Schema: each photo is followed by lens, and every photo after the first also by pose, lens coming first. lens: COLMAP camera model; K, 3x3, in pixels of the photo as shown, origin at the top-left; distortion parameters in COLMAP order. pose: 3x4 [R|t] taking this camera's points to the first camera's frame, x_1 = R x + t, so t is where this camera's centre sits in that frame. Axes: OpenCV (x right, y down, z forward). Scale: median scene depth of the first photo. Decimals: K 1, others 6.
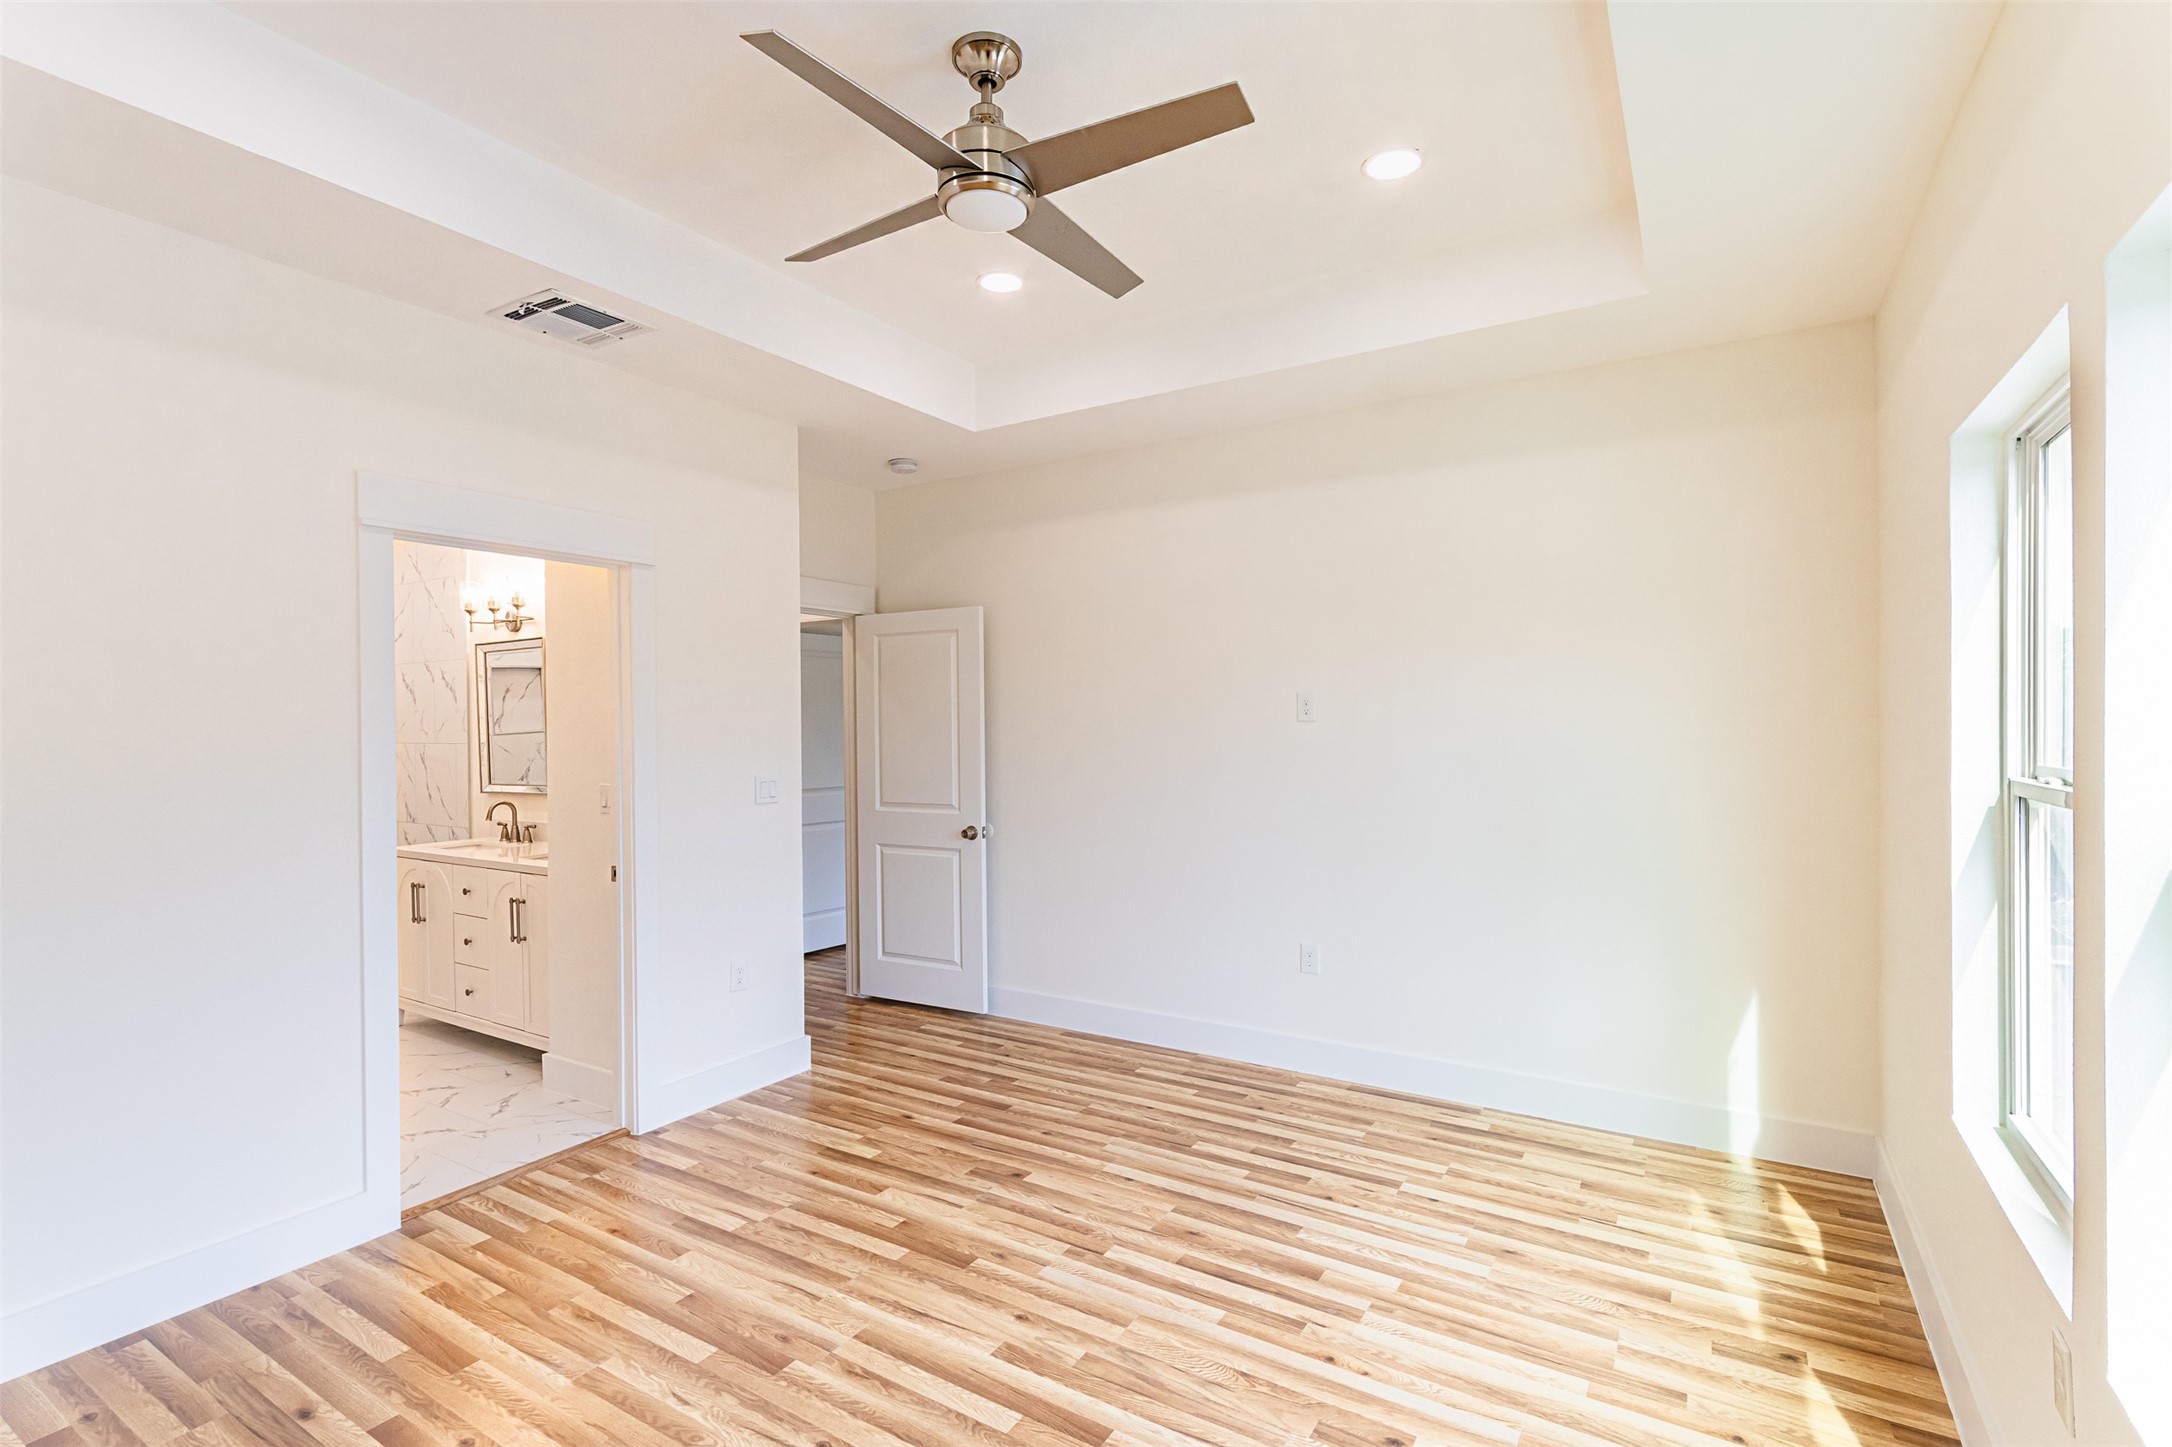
lens RADIAL K [[1000.6, 0, 1084.0], [0, 1000.6, 733.5], [0, 0, 1]] dist [-0.000831, -0.000543]
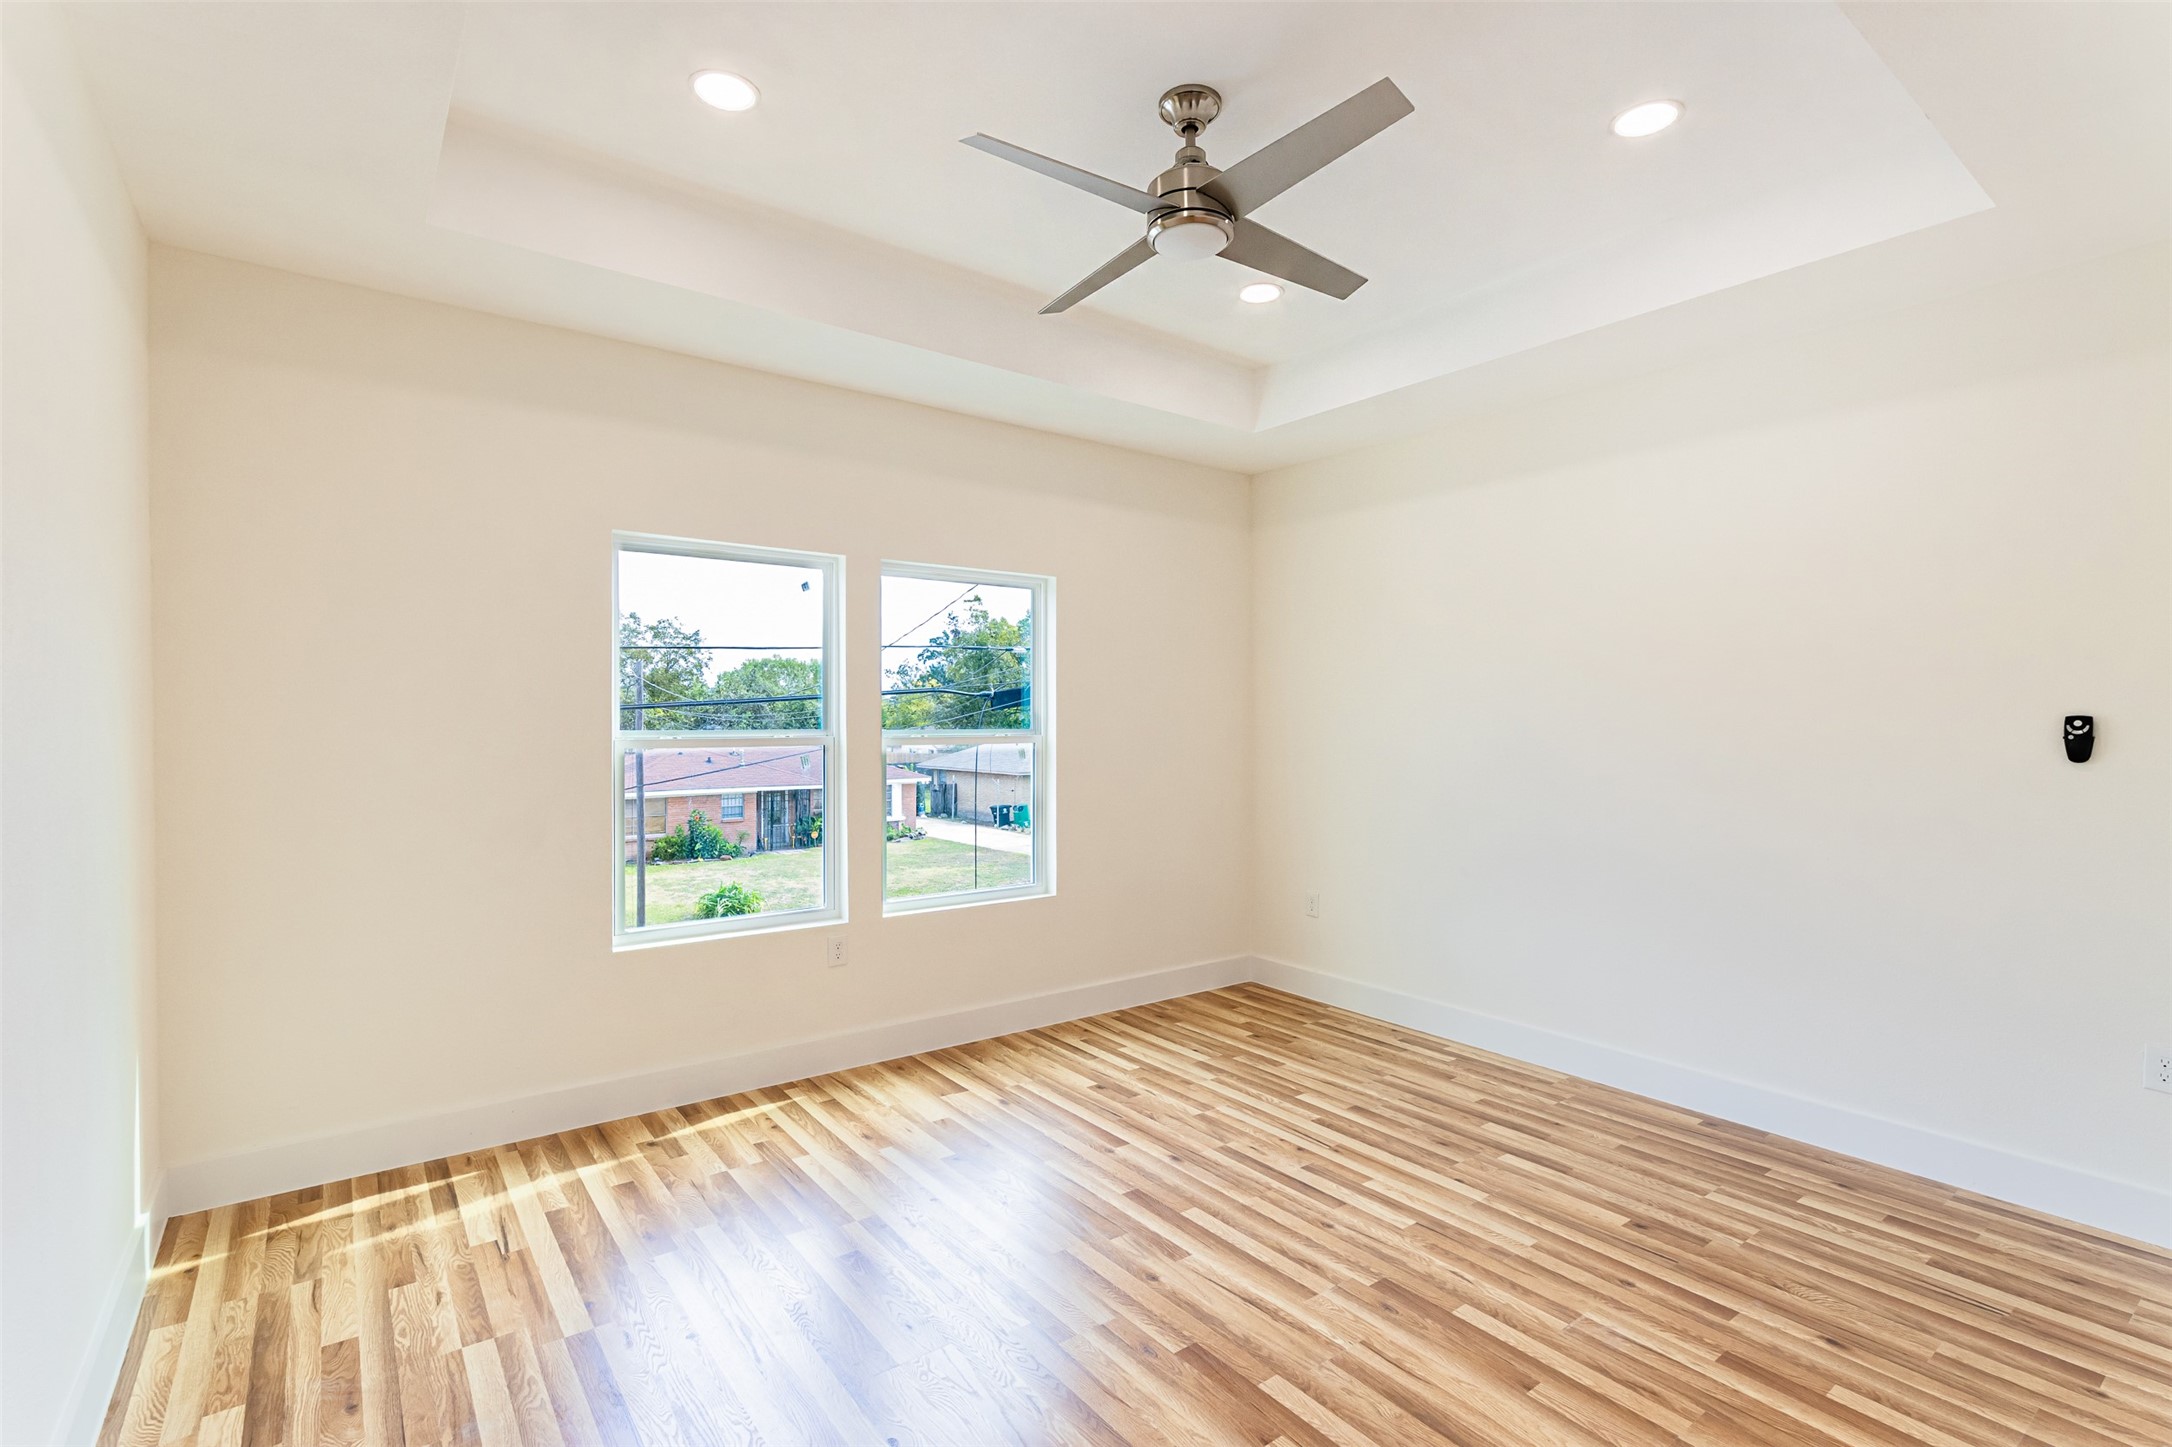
lens RADIAL K [[1000.6, 0, 1086.8], [0, 1000.6, 709.3], [0, 0, 1]] dist [-0.000831, -0.000543]
pose [[-0.934084, 0.007956, 0.356965, -0.359827], [0.007554, 0.999968, -0.002521, 0.006382], [-0.356974, 0.000341, -0.934114, 1.928840]]
